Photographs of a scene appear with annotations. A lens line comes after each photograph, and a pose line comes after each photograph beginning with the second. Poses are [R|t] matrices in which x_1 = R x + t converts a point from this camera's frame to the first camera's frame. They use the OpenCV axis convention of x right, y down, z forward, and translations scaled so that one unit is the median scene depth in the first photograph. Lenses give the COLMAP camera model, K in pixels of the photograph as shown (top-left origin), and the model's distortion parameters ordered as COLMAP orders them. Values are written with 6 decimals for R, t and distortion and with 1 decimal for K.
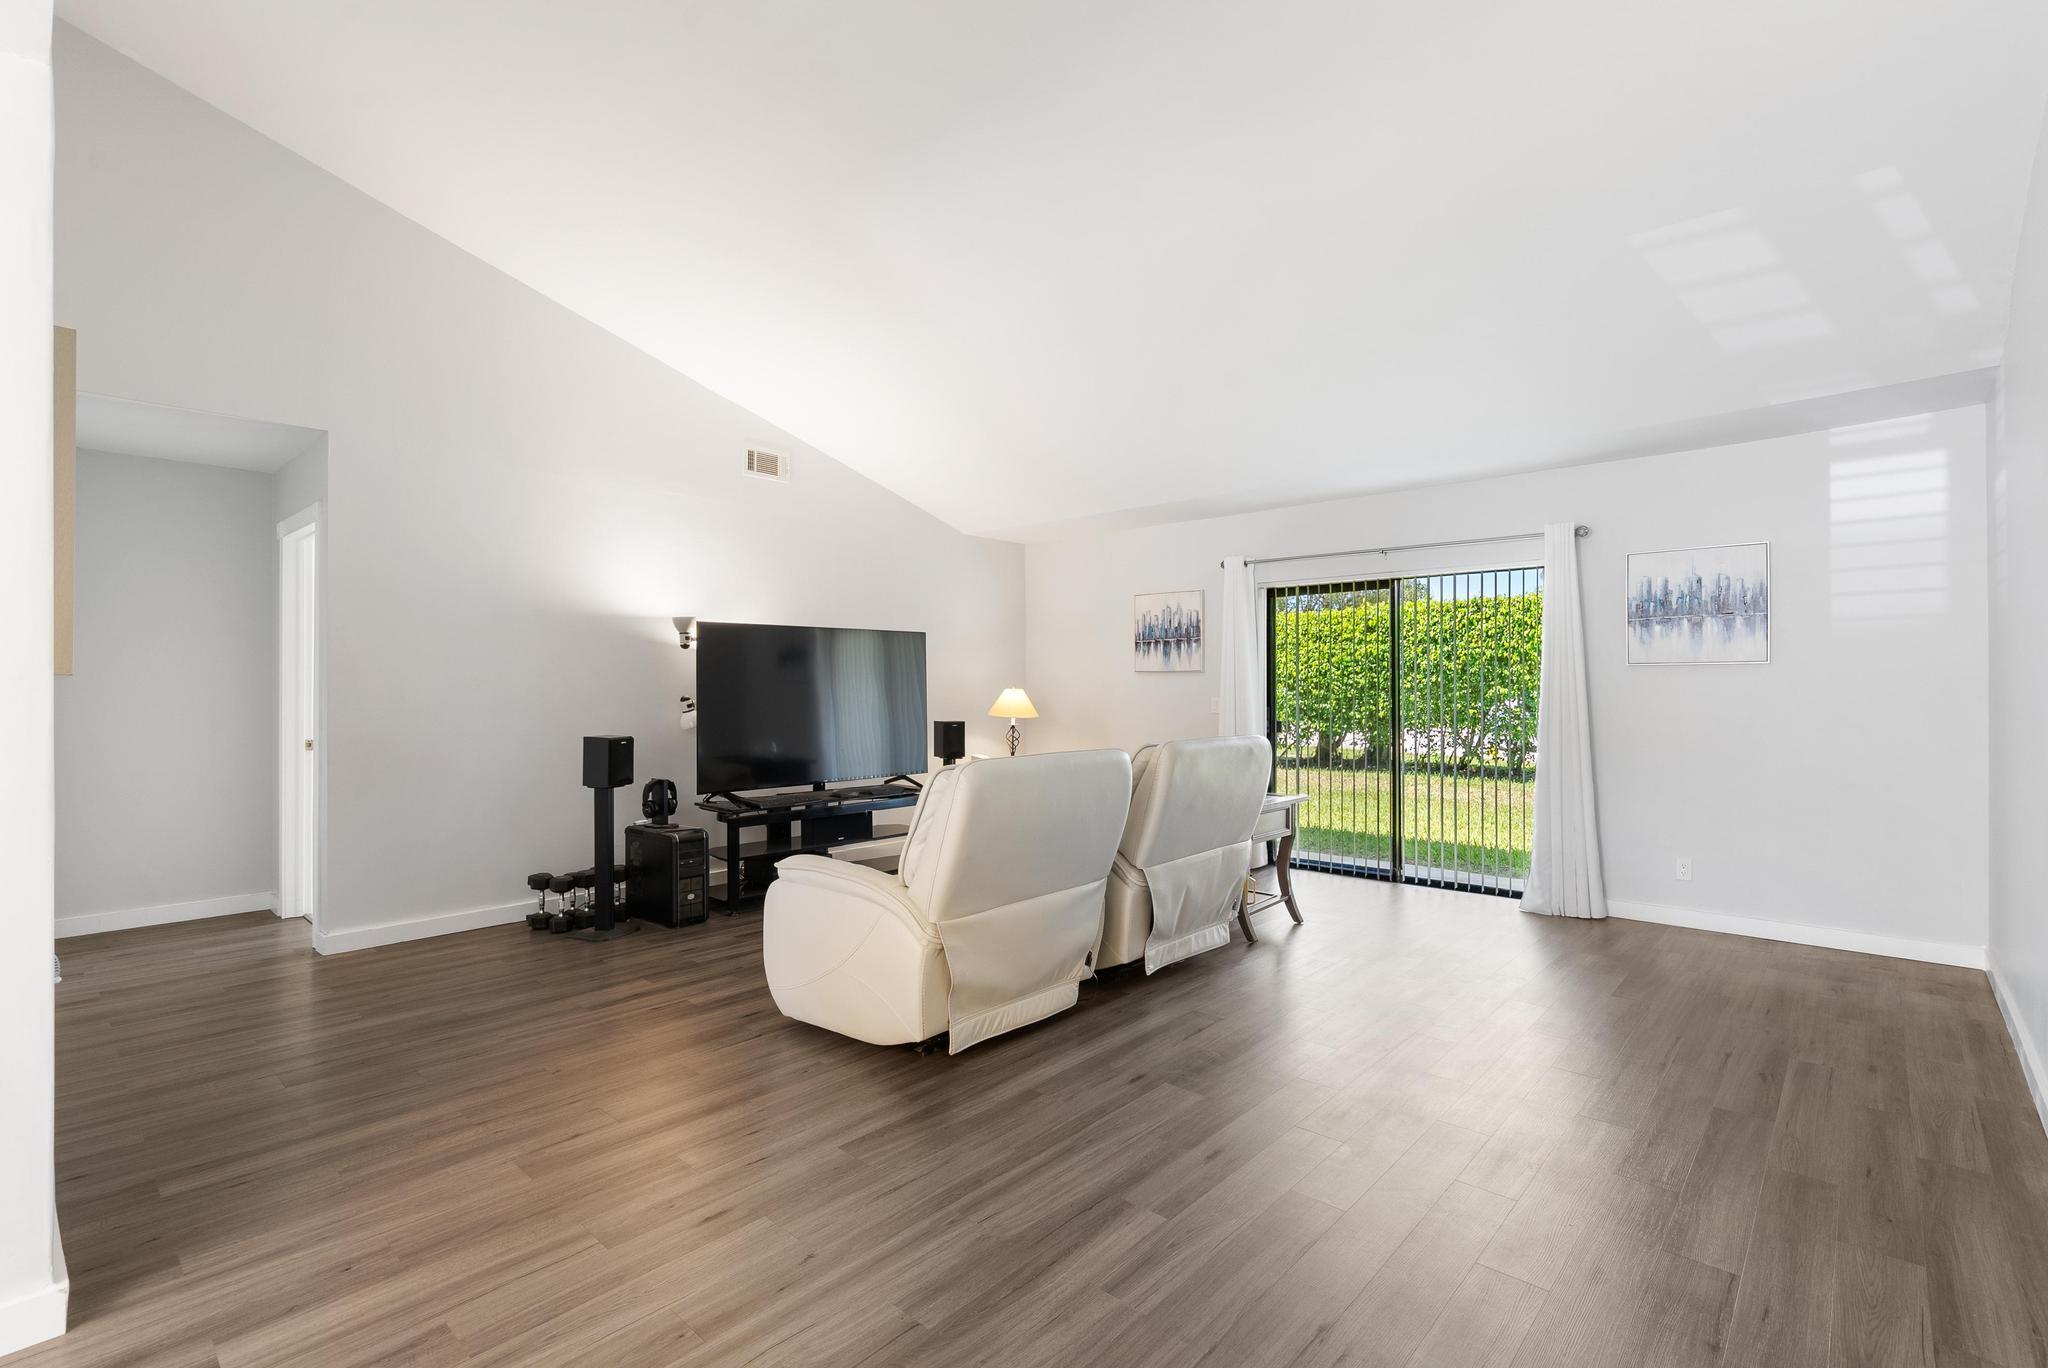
lens RADIAL K [[929.4, 0, 1018.1], [0, 929.4, 681.1], [0, 0, 1]] dist [-0.008675, 0.001924]
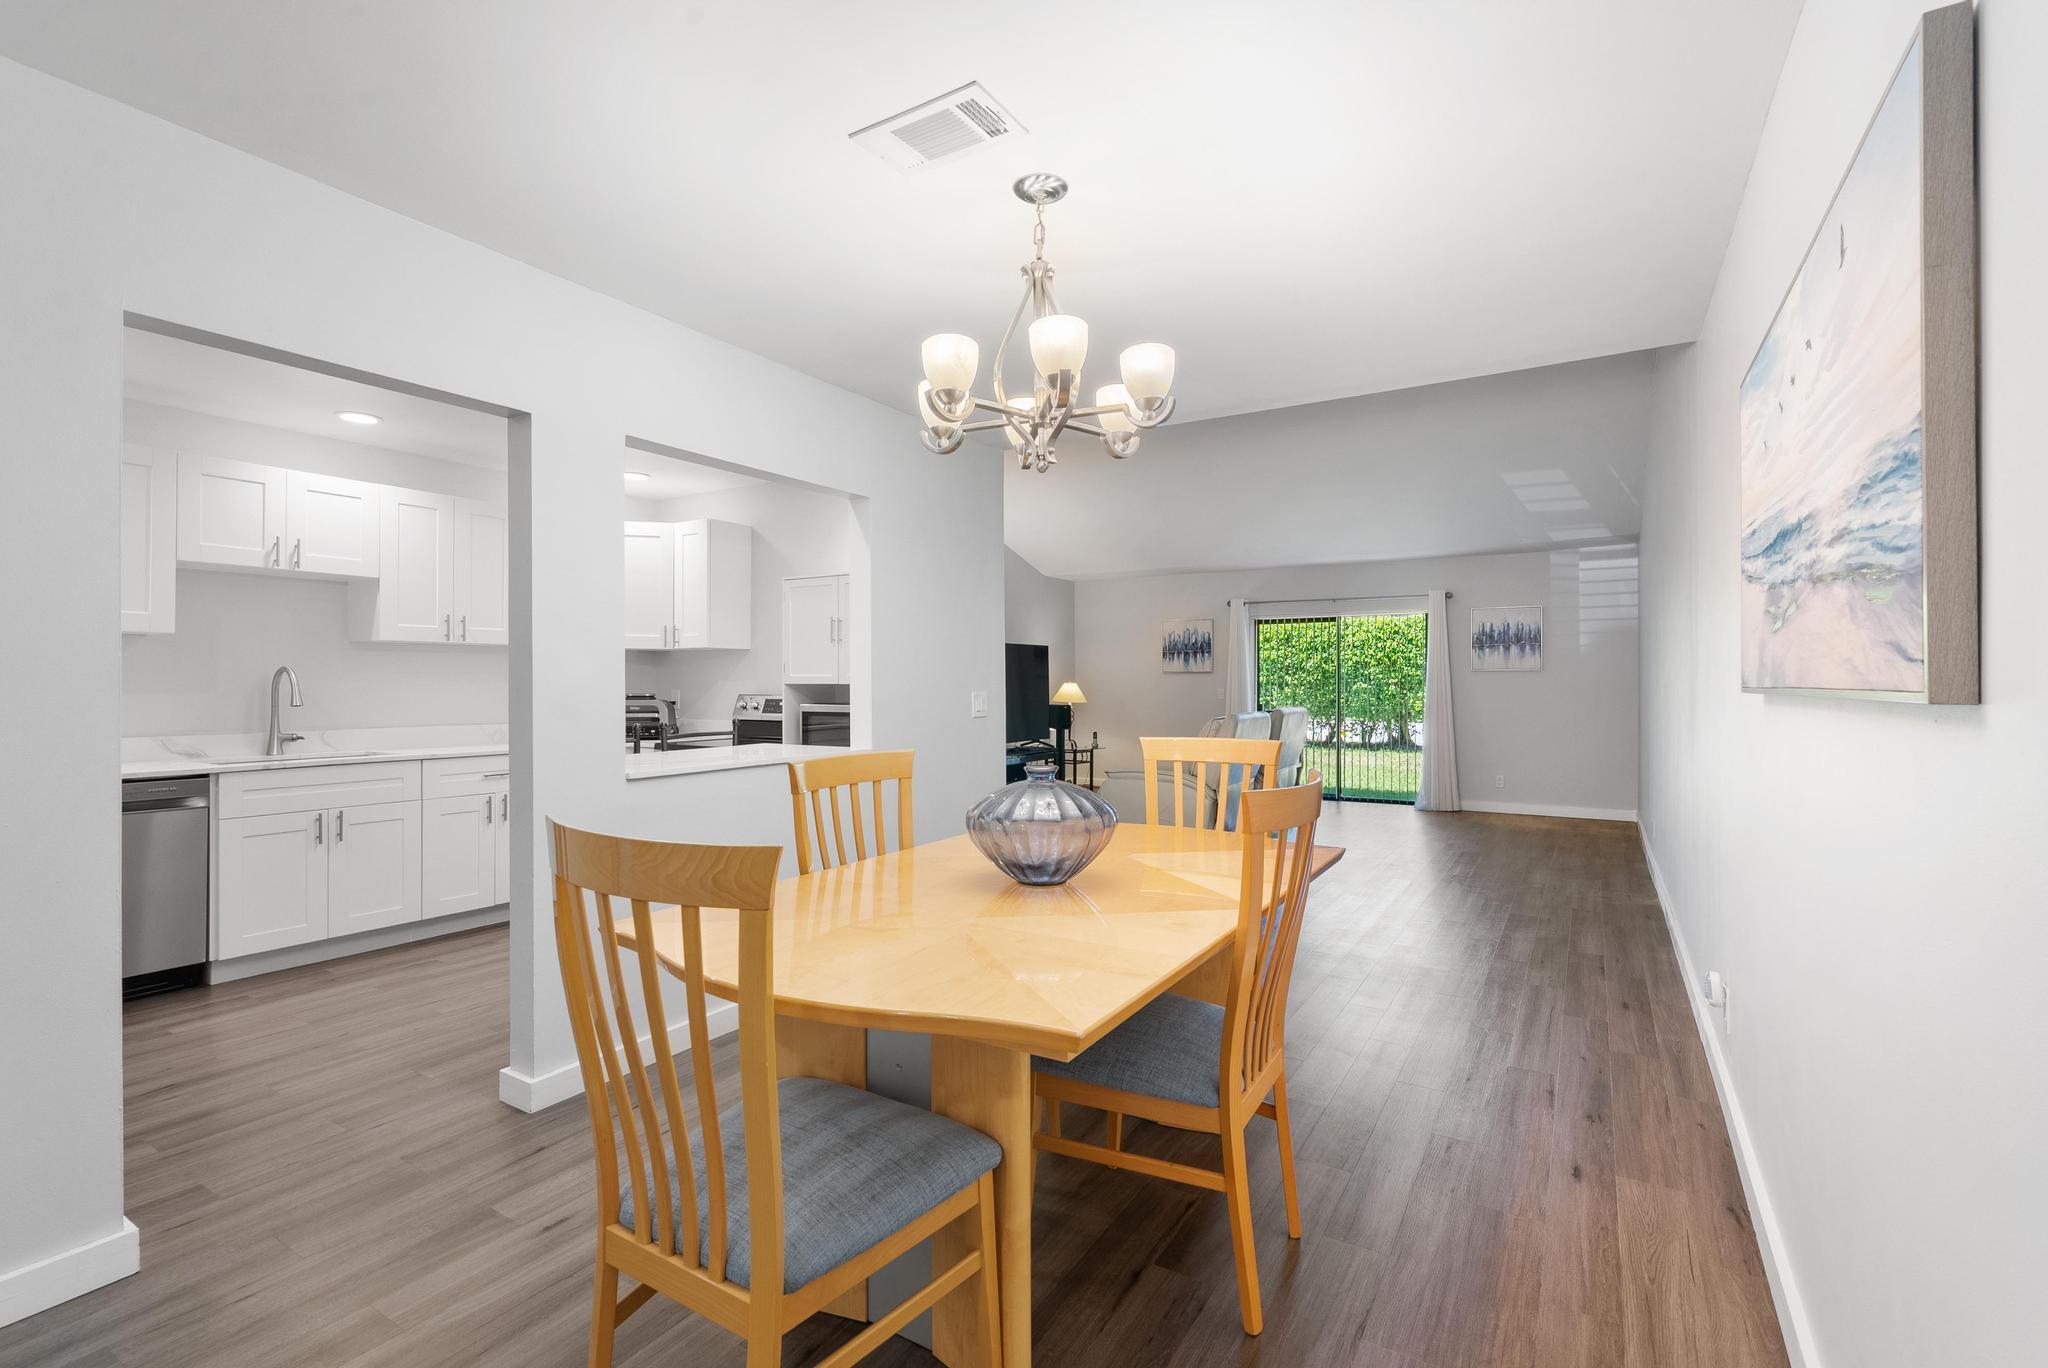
lens RADIAL K [[929.4, 0, 1020.0], [0, 929.4, 679.5], [0, 0, 1]] dist [-0.008675, 0.001924]
pose [[0.982014, 0.002533, 0.188790, -0.558067], [-0.003039, 0.999993, 0.002394, -0.001186], [-0.188782, -0.002924, 0.982015, -0.620287]]
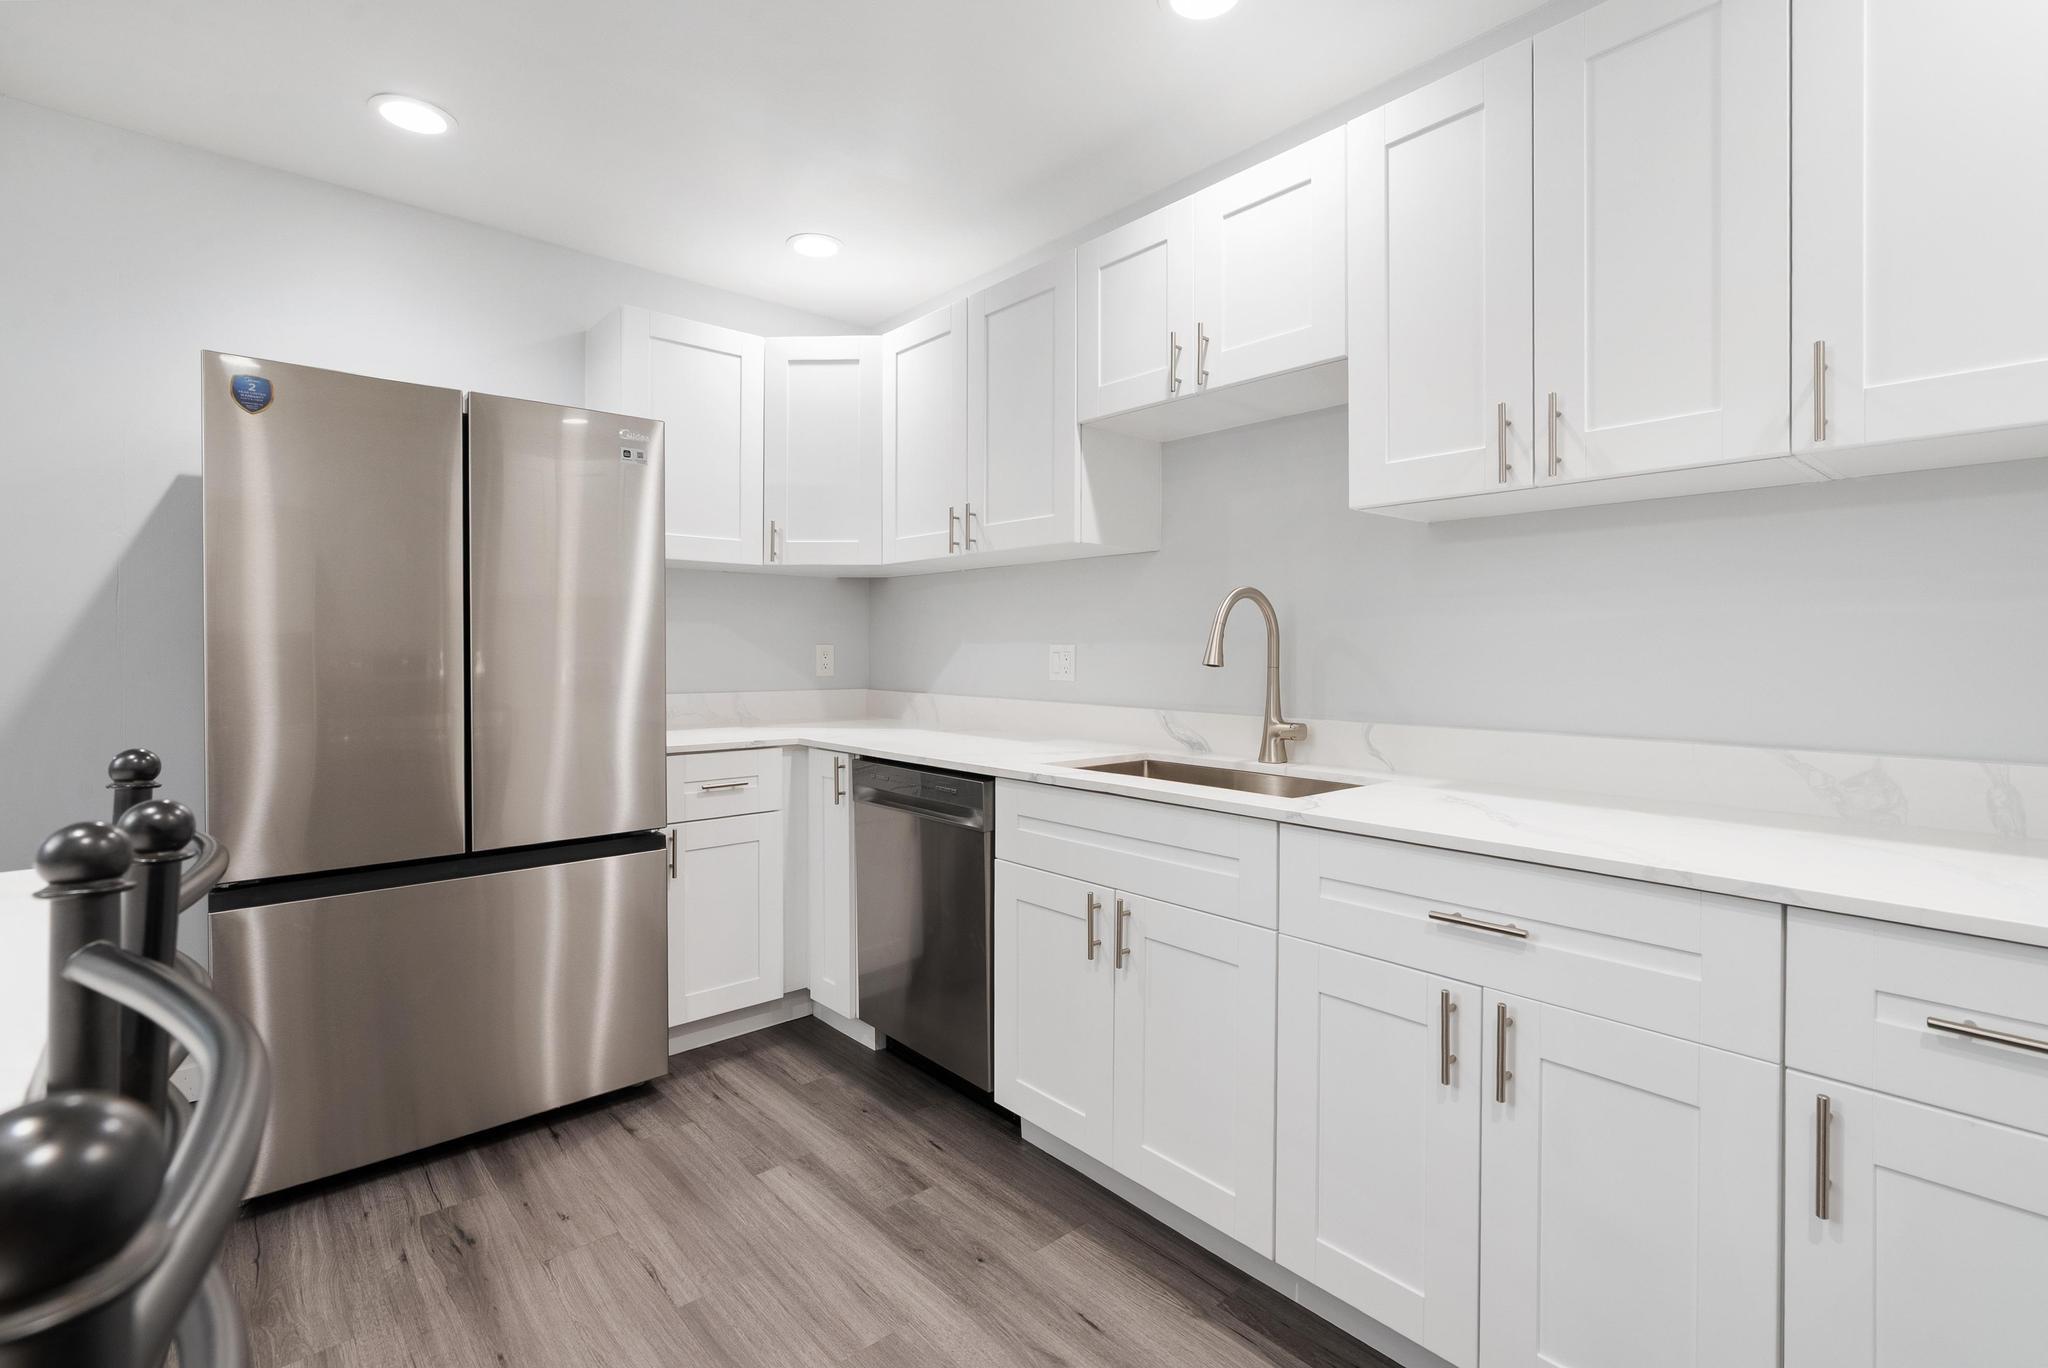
lens RADIAL K [[929.4, 0, 1030.2], [0, 929.4, 652.6], [0, 0, 1]] dist [-0.008675, 0.001924]
pose [[-0.102367, 0.000645, -0.994747, -0.628368], [0.000239, 1.000000, 0.000624, 0.021753], [0.994747, -0.000173, -0.102367, 0.319605]]
